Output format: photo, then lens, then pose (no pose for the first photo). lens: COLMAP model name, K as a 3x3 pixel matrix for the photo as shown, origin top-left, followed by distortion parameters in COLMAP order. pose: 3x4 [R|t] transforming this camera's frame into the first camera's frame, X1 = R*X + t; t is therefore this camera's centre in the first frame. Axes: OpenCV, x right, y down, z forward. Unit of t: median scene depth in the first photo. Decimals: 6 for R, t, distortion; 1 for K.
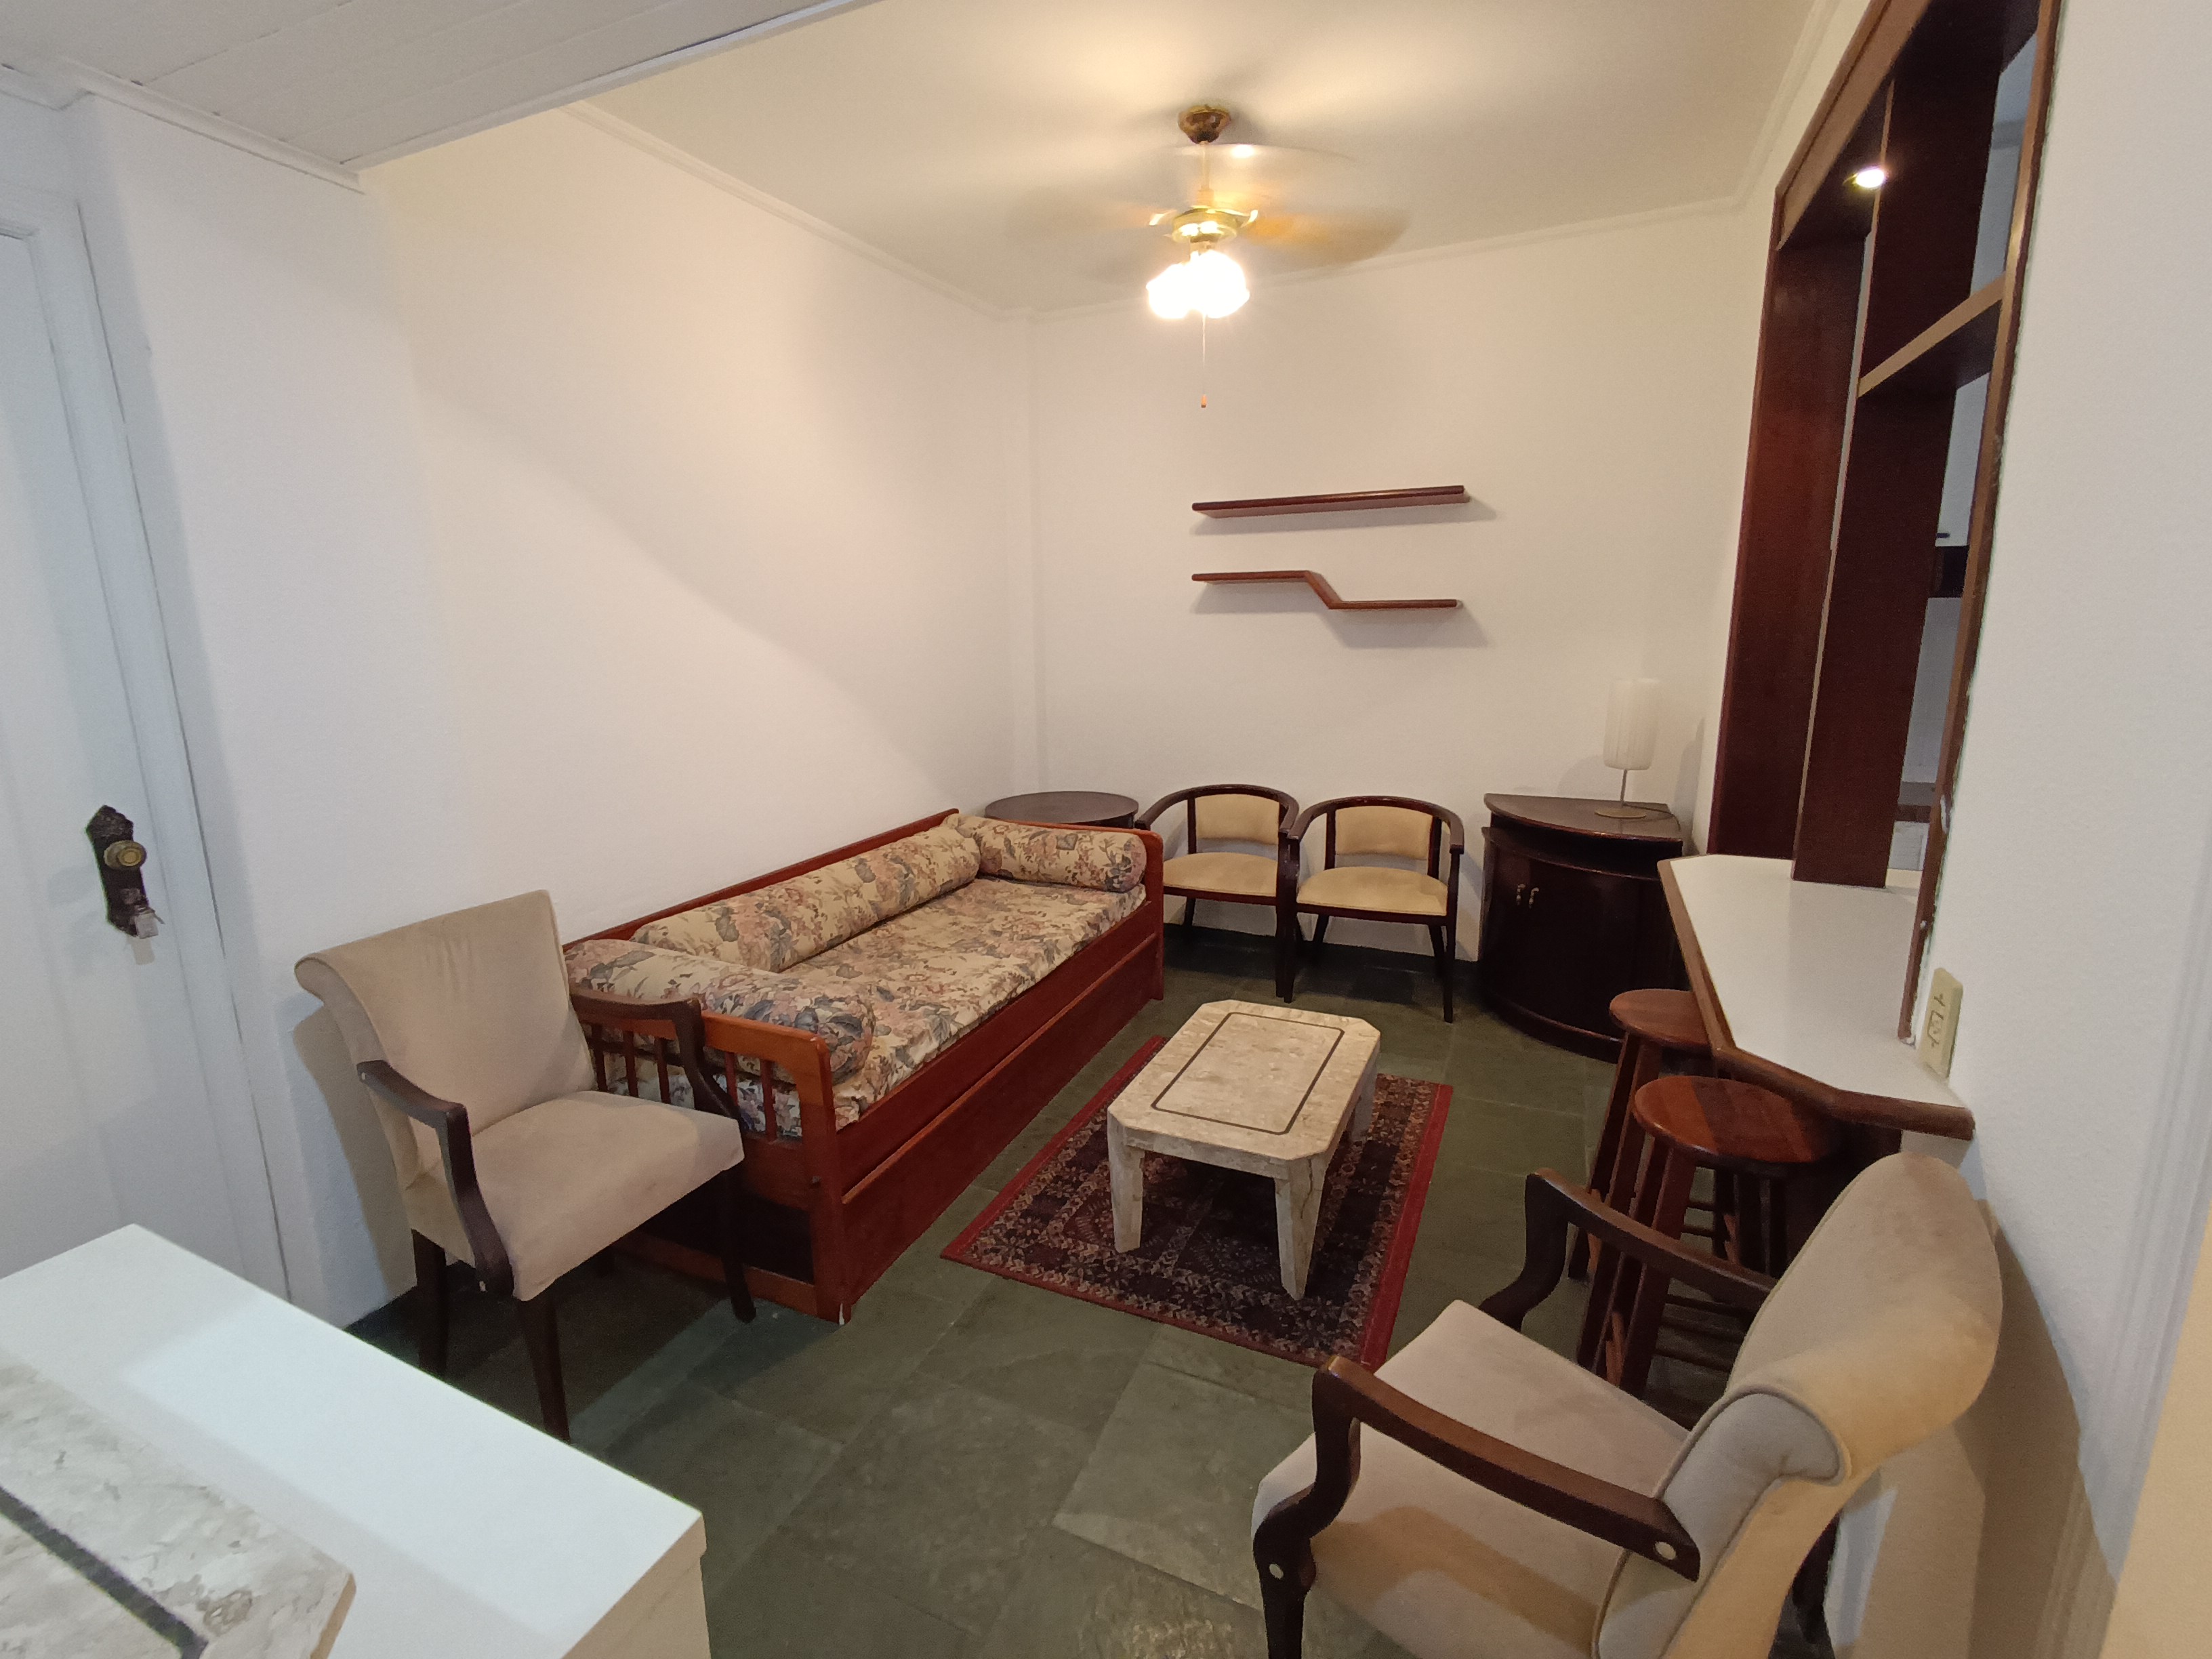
lens RADIAL K [[1009.1, 0, 1086.2], [0, 1009.1, 795.5], [0, 0, 1]] dist [-0.003735, -0.000557]
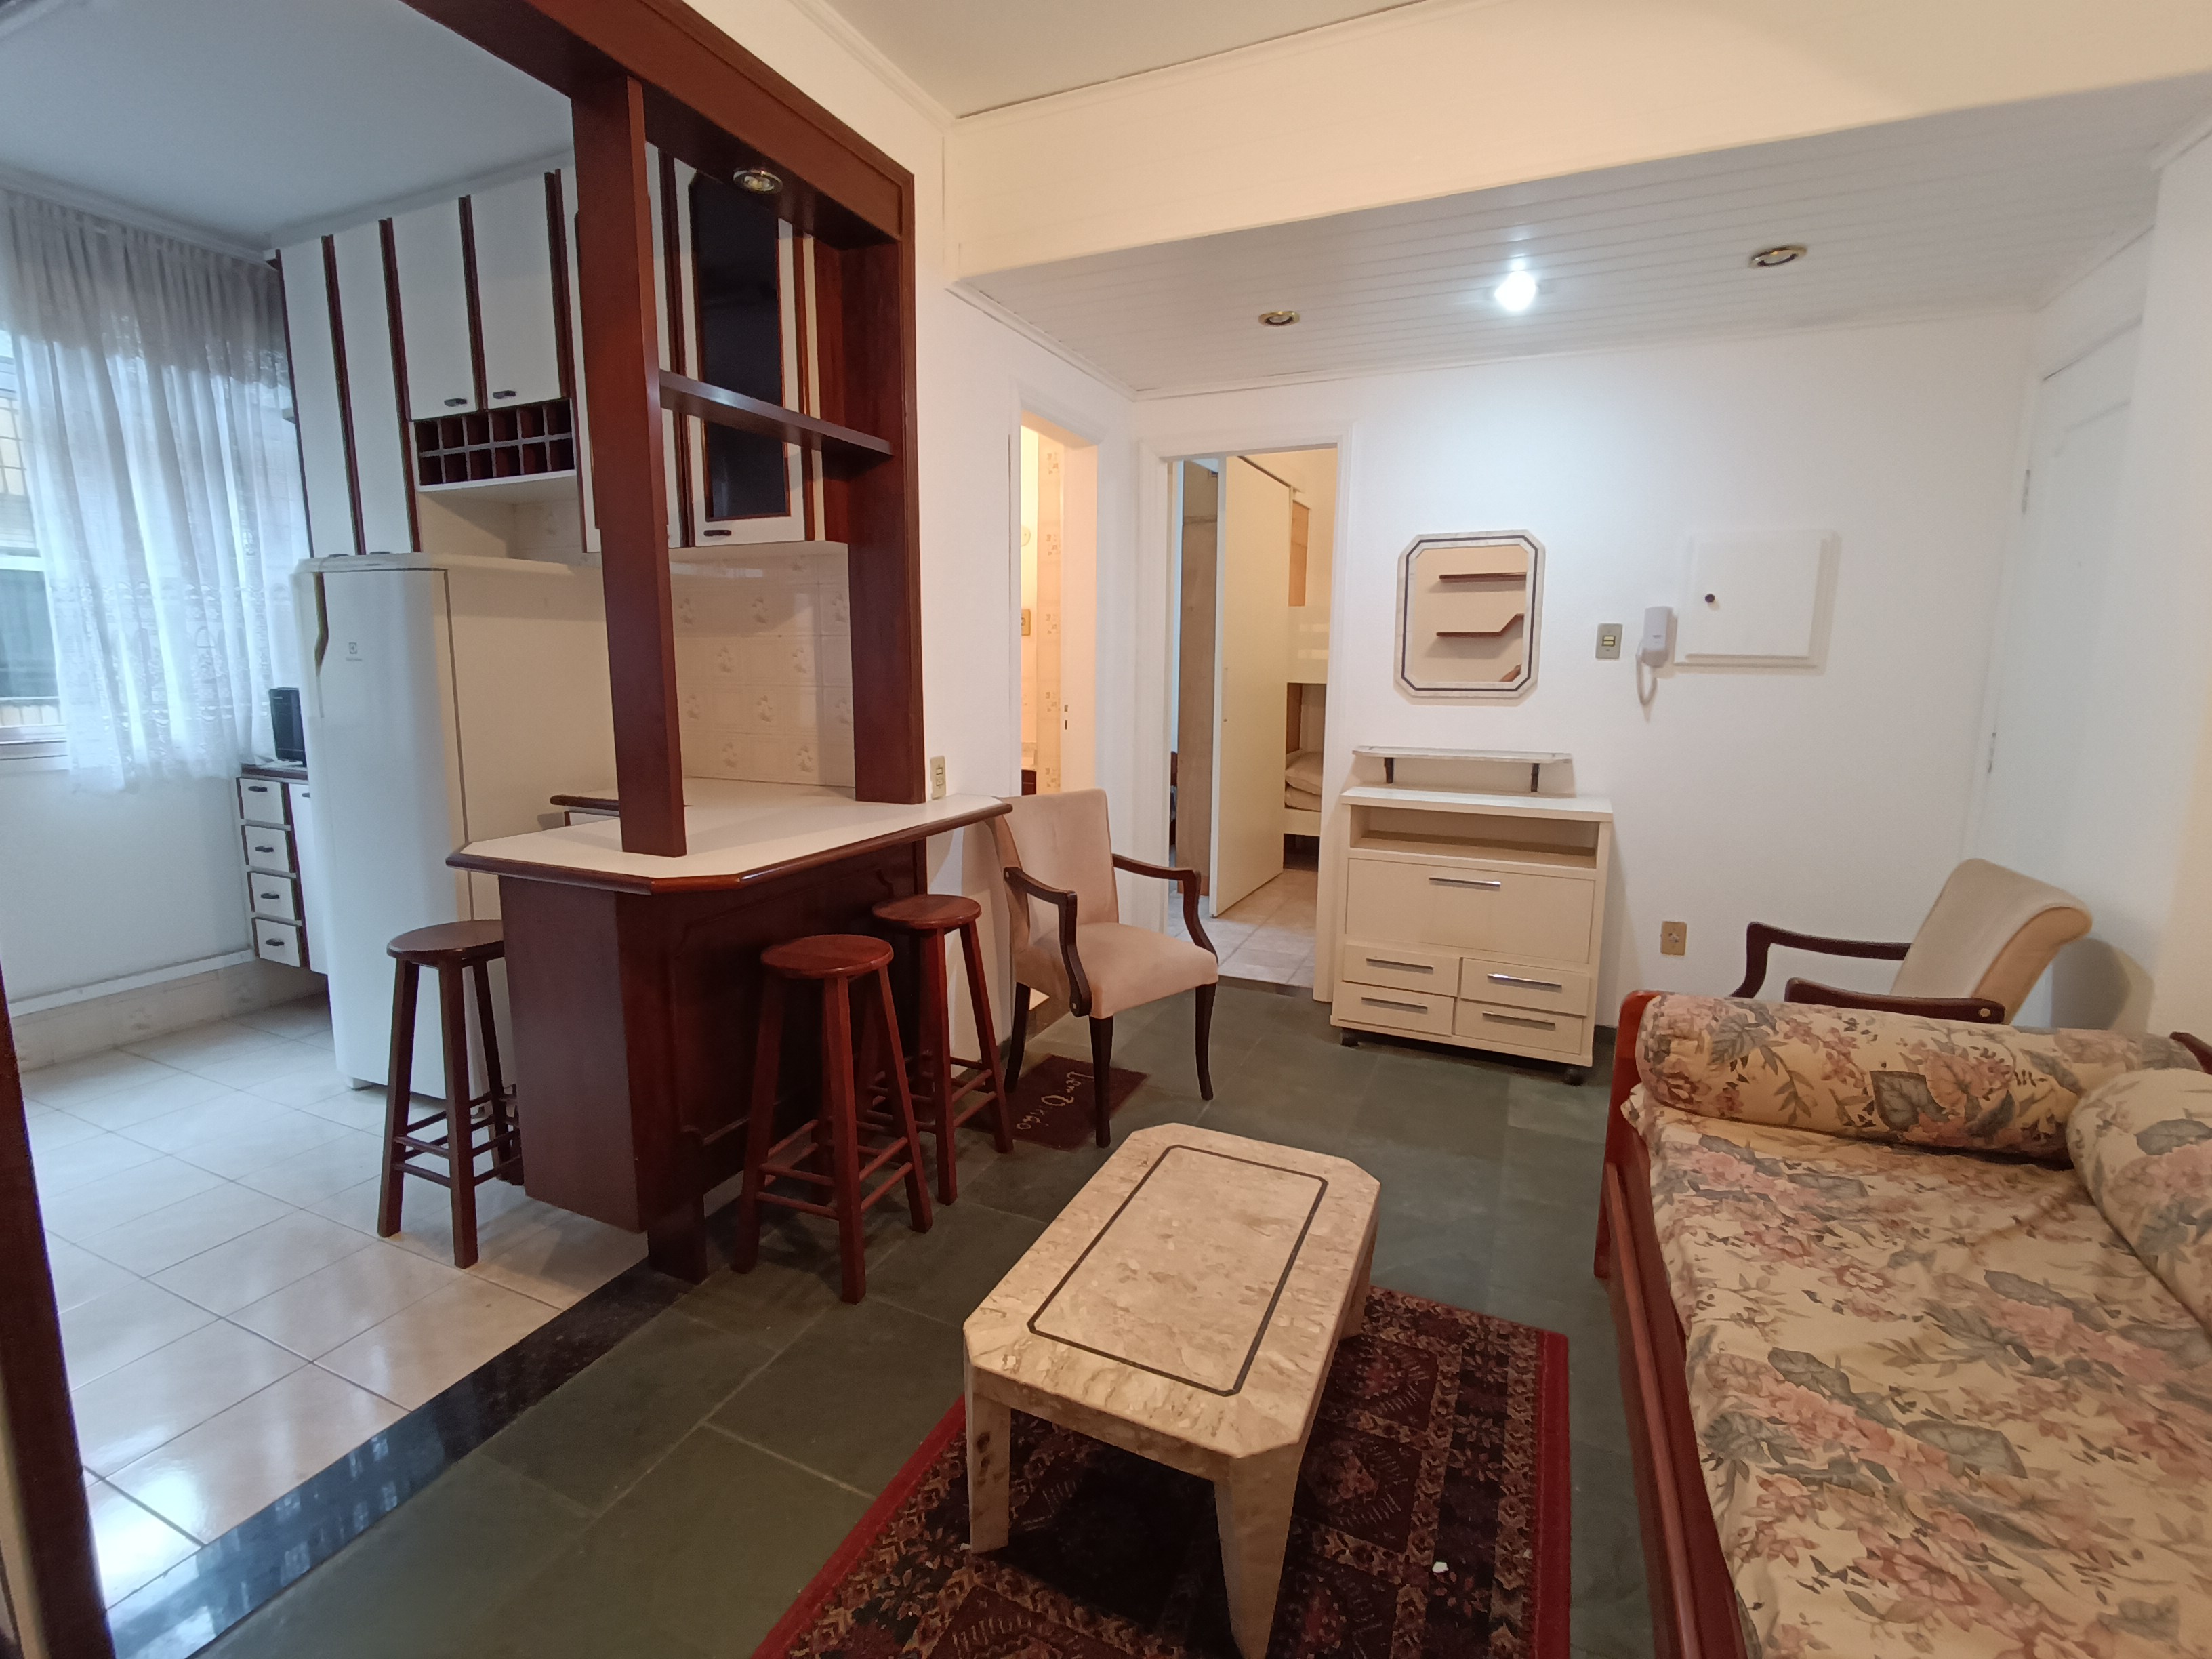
lens RADIAL K [[1009.1, 0, 1093.1], [0, 1009.1, 798.0], [0, 0, 1]] dist [-0.003735, -0.000557]
pose [[-0.999821, 0.014130, -0.012584, 0.235290], [0.009336, 0.946878, 0.321457, -0.226581], [0.016458, 0.321282, -0.946840, 1.508105]]
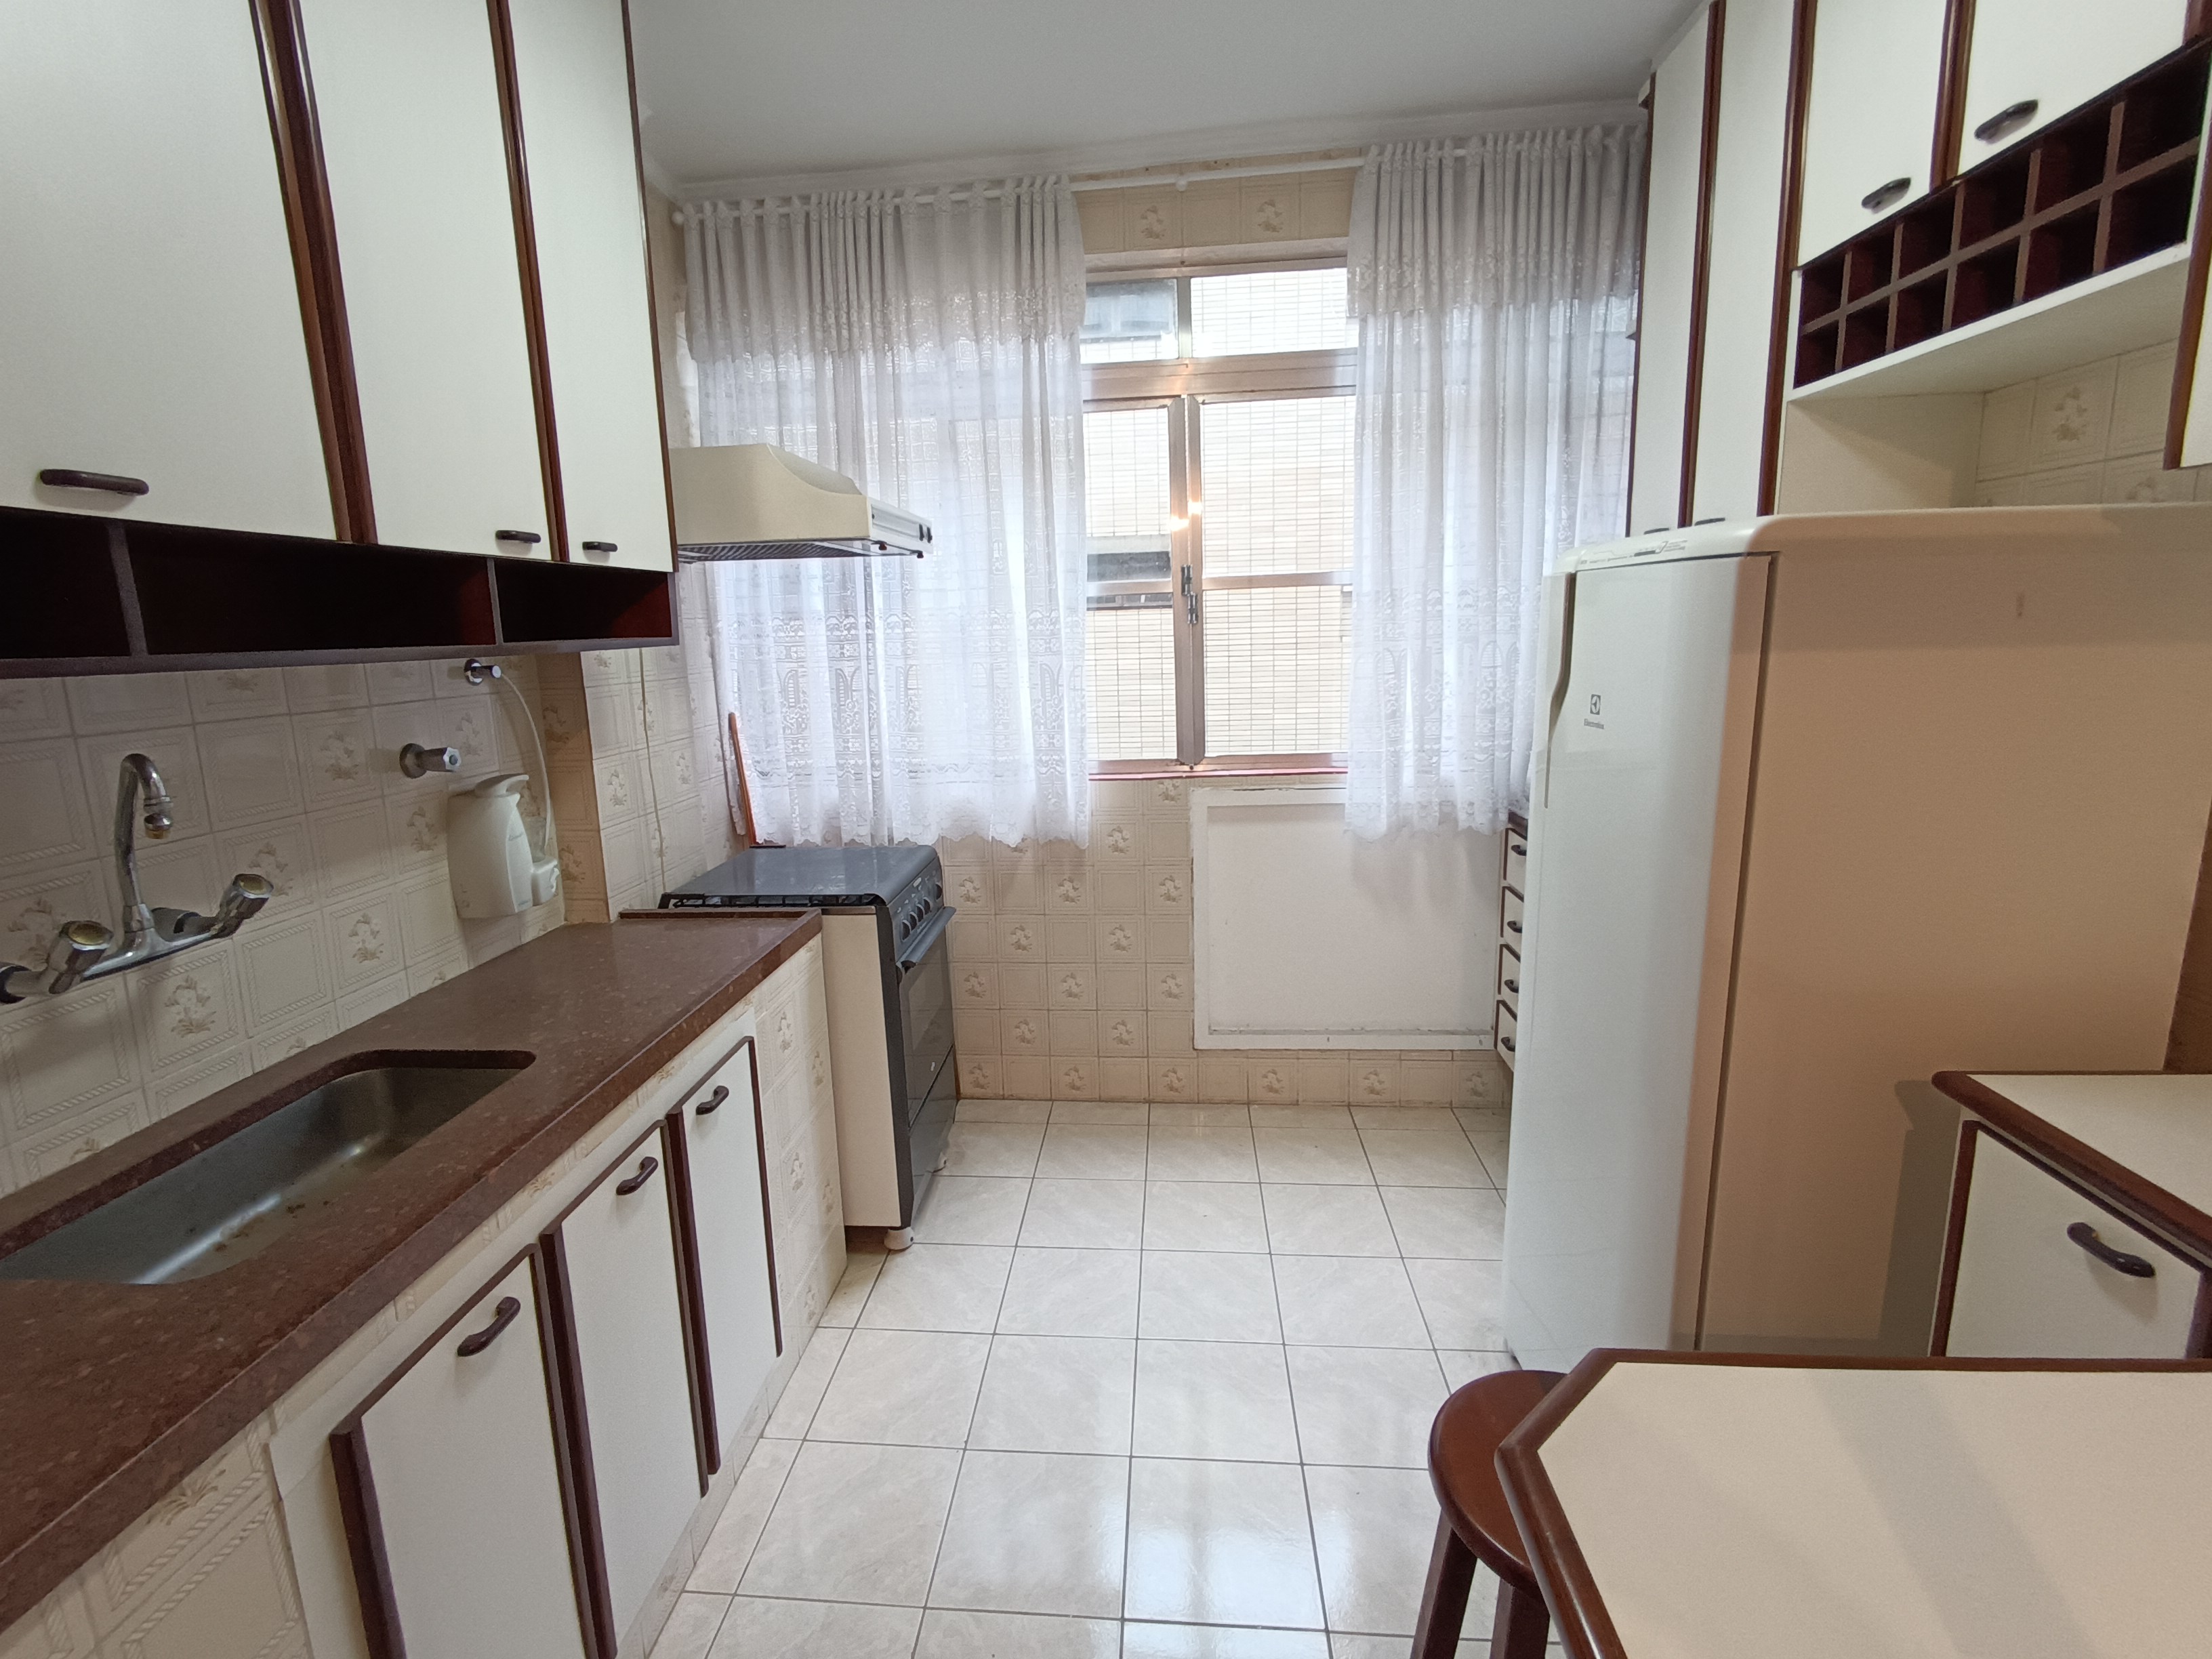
lens RADIAL K [[1009.1, 0, 1081.1], [0, 1009.1, 809.6], [0, 0, 1]] dist [-0.003735, -0.000557]
pose [[-0.346191, -0.140160, 0.927635, 0.545577], [0.209379, 0.952295, 0.222026, -0.178998], [-0.914501, 0.271091, -0.300329, 0.903302]]
